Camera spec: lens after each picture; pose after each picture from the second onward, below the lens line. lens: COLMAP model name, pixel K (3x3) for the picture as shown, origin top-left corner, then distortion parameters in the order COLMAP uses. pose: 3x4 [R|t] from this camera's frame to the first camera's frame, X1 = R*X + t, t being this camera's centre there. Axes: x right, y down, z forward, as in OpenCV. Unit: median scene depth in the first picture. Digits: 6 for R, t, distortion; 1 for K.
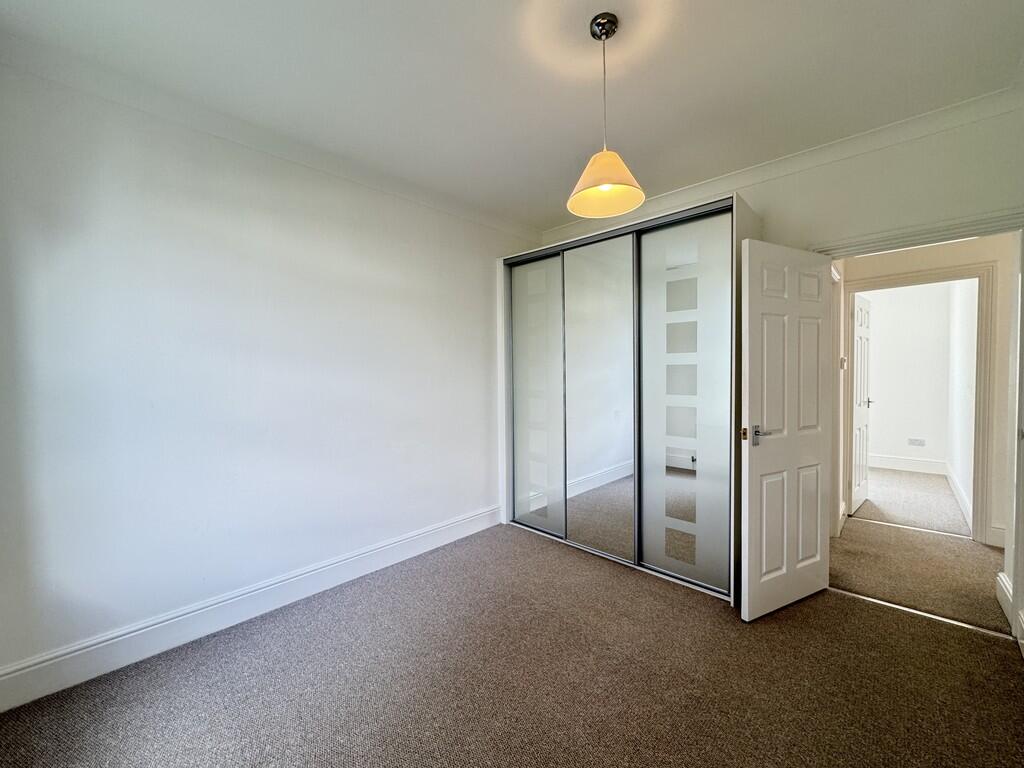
lens RADIAL K [[407.9, 0, 512.0], [0, 407.9, 384.0], [0, 0, 1]] dist [-0.009617, 0.000114]
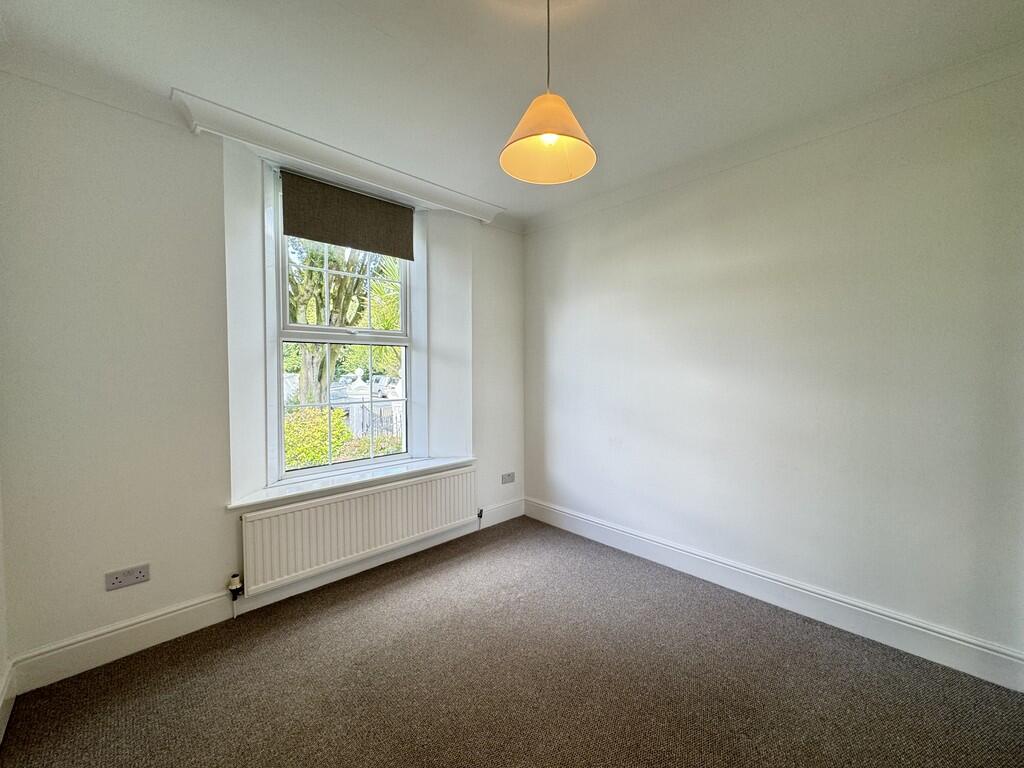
lens RADIAL K [[407.9, 0, 512.0], [0, 407.9, 384.0], [0, 0, 1]] dist [-0.009617, 0.000114]
pose [[-0.031554, 0.053324, -0.998079, 0.735599], [-0.031640, 0.998022, 0.054322, -0.040170], [0.999001, 0.033294, -0.029804, 0.691974]]
